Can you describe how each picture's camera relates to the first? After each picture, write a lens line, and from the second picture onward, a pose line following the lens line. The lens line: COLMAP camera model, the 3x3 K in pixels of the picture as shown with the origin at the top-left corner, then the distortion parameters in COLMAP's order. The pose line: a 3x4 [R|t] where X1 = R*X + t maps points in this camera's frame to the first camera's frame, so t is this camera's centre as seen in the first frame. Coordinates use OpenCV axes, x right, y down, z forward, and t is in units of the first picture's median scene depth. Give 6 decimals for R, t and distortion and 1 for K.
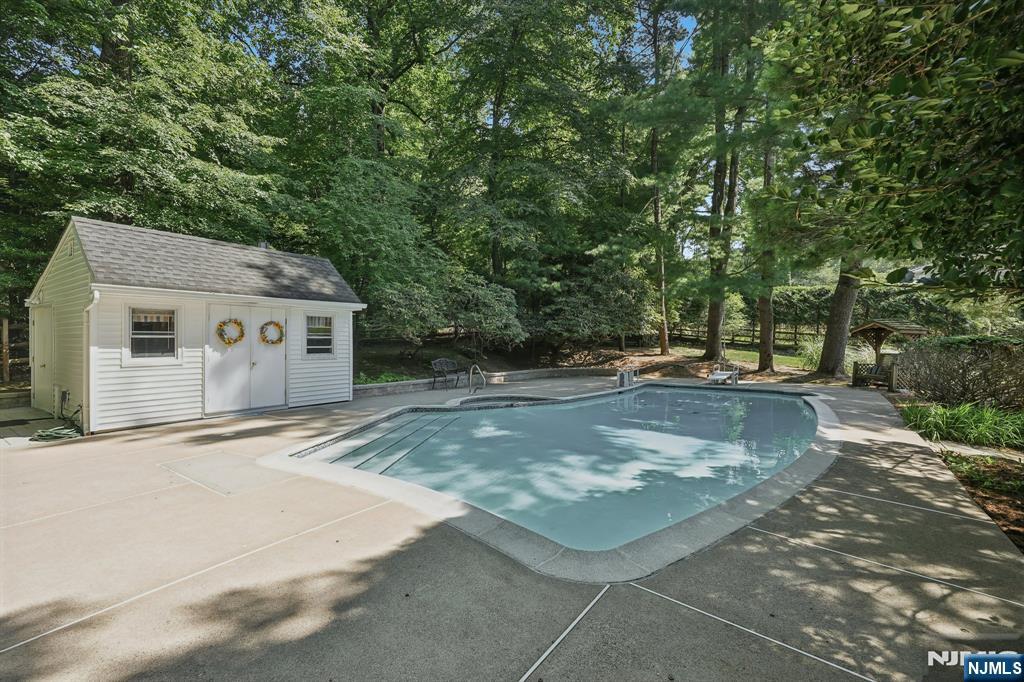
lens RADIAL K [[452.8, 0, 514.4], [0, 452.8, 341.2], [0, 0, 1]] dist [-0.001841, -0.000095]
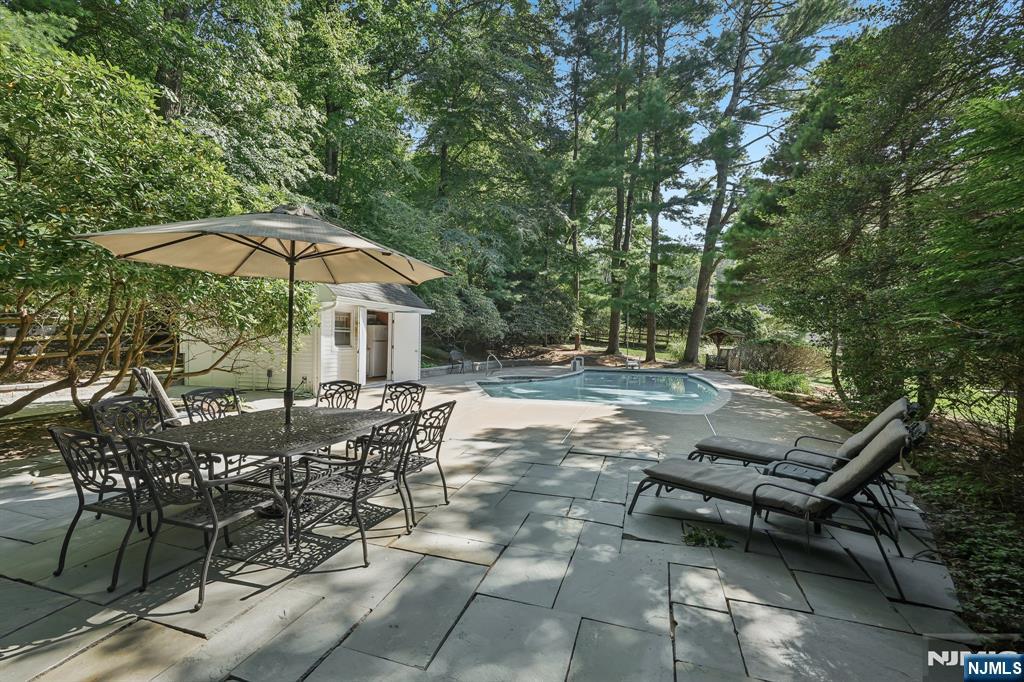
lens RADIAL K [[452.8, 0, 507.5], [0, 452.8, 339.1], [0, 0, 1]] dist [-0.001841, -0.000095]
pose [[0.954461, 0.013852, 0.298014, -0.314170], [-0.013497, 0.999904, -0.003252, 0.005696], [-0.298031, -0.000919, 0.954556, -0.246531]]
